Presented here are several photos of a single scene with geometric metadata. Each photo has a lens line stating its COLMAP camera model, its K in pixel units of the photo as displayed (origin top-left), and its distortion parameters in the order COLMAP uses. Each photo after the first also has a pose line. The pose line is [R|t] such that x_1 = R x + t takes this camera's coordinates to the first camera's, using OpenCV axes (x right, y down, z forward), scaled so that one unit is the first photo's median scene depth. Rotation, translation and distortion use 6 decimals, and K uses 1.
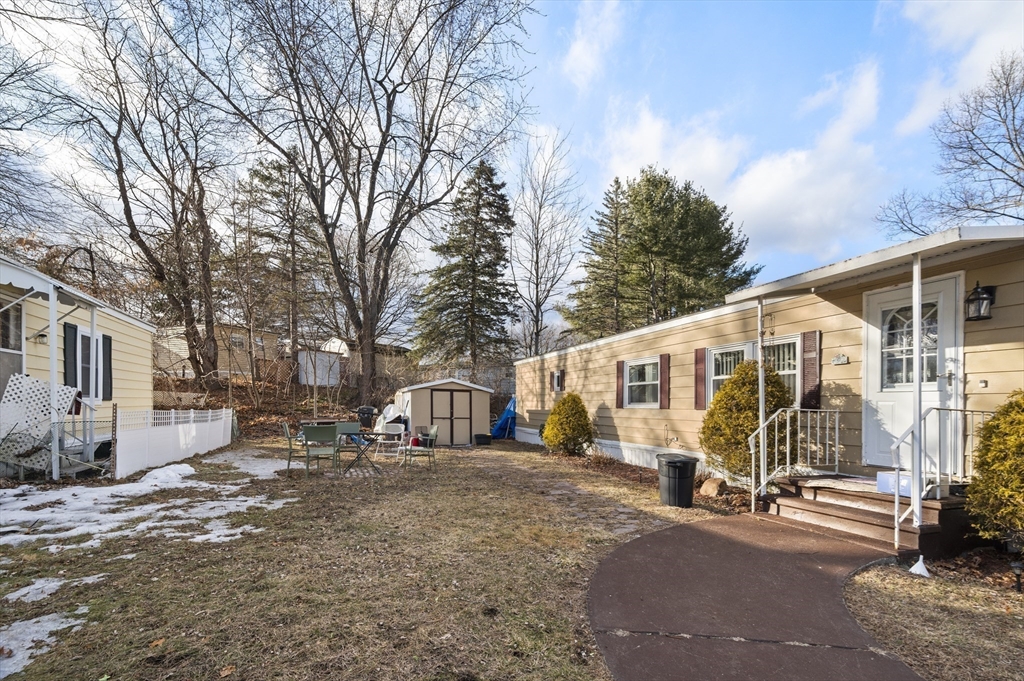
lens RADIAL K [[405.1, 0, 511.3], [0, 405.1, 342.4], [0, 0, 1]] dist [-0.000936, -0.000057]
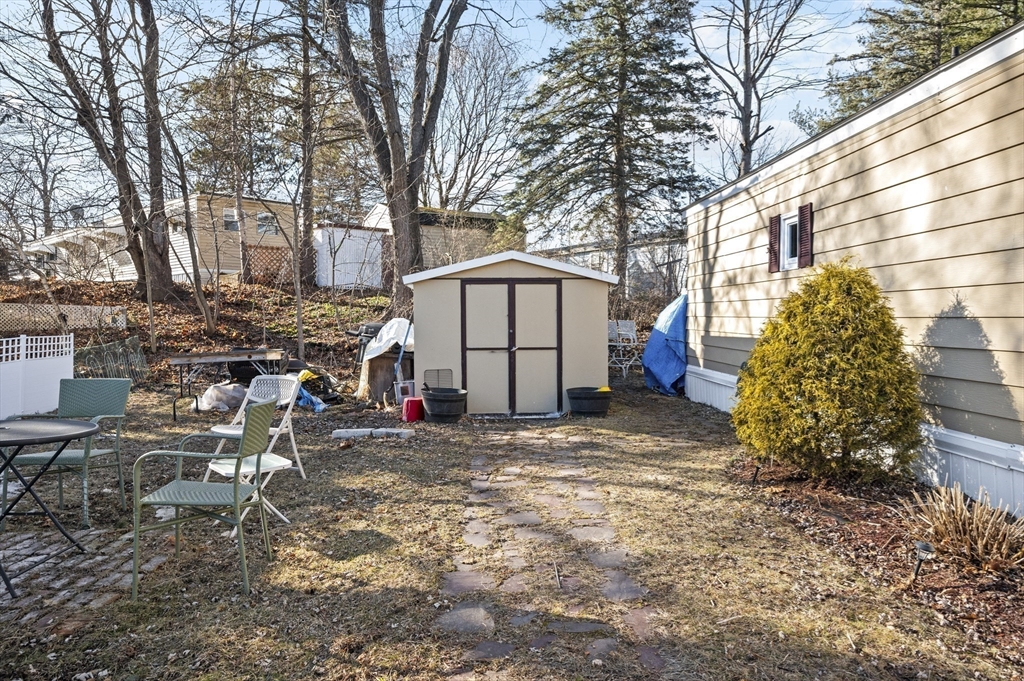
lens RADIAL K [[674.9, 0, 512.0], [0, 674.9, 340.5], [0, 0, 1]] dist [0.001672, 0.001451]
pose [[0.957454, -0.014604, -0.288215, 0.045458], [0.070132, 0.980553, 0.183295, 0.050727], [0.279933, -0.195710, 0.939859, 0.336629]]
